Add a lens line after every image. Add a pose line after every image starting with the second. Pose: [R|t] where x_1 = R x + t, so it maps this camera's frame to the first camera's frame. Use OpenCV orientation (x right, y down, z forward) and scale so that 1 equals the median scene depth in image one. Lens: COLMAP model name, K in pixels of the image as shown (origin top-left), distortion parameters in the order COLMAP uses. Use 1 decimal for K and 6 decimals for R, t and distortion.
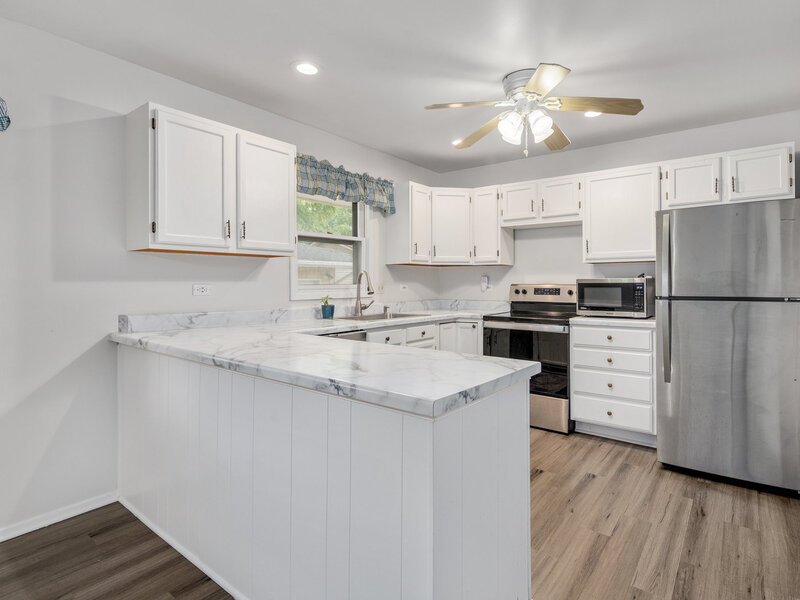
lens RADIAL K [[430.0, 0, 428.5], [0, 430.0, 279.9], [0, 0, 1]] dist [-0.000629, 0.000251]
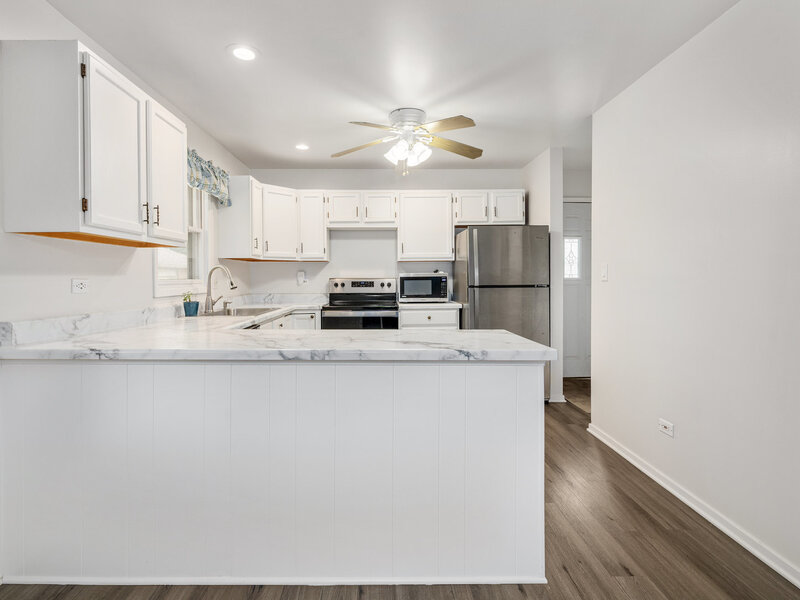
lens RADIAL K [[411.5, 0, 382.1], [0, 411.5, 278.1], [0, 0, 1]] dist [-0.000328, 0.000170]
pose [[0.804098, -0.004273, 0.594481, -0.423570], [0.000709, 0.999980, 0.006228, 0.003452], [-0.594496, -0.004586, 0.804085, 0.055492]]
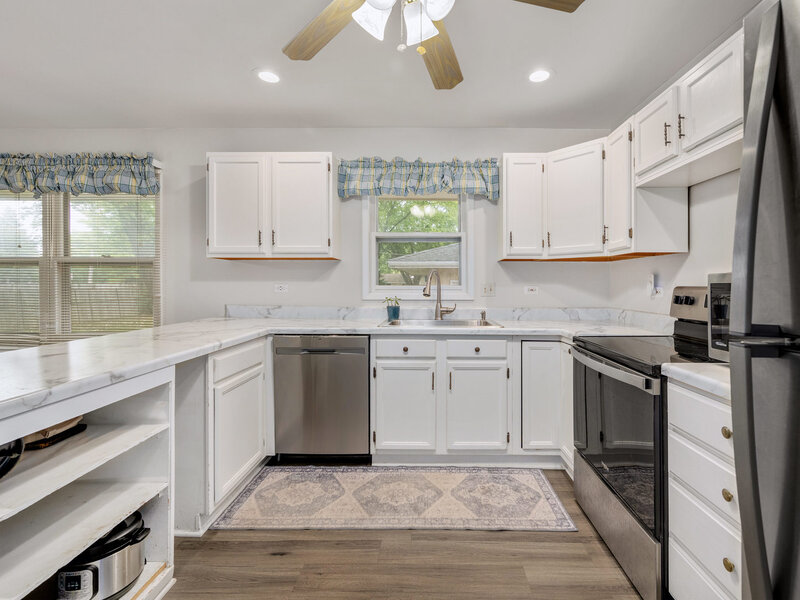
lens RADIAL K [[373.7, 0, 429.7], [0, 373.7, 283.6], [0, 0, 1]] dist [0.000453, 0.000023]
pose [[0.585194, 0.000613, -0.810893, 0.493624], [0.000493, 0.999999, 0.001112, 0.006811], [0.810893, -0.001050, 0.585194, 0.569861]]
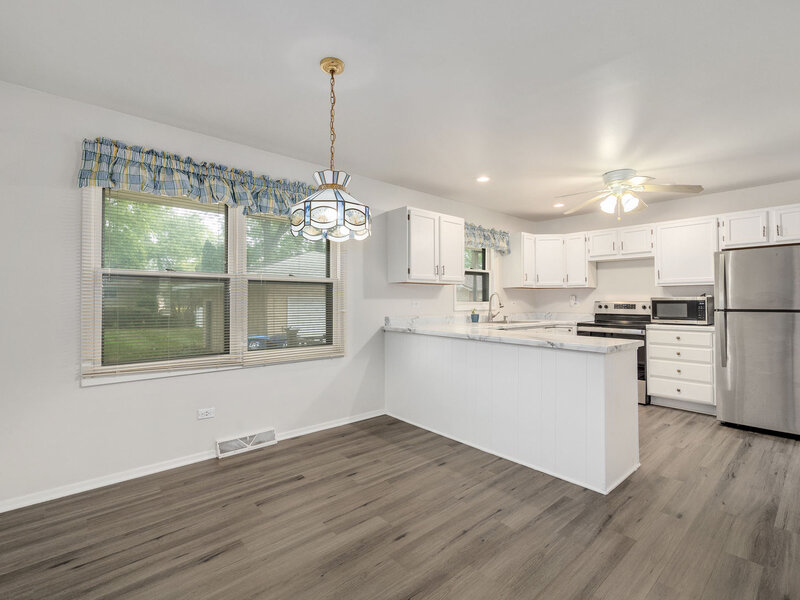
lens RADIAL K [[378.1, 0, 390.3], [0, 378.1, 293.8], [0, 0, 1]] dist [-0.002389, -0.000092]
pose [[0.973581, -0.002941, -0.228322, -0.218055], [0.000322, 0.999934, -0.011510, -0.000240], [0.228341, 0.011132, 0.973518, -0.433611]]
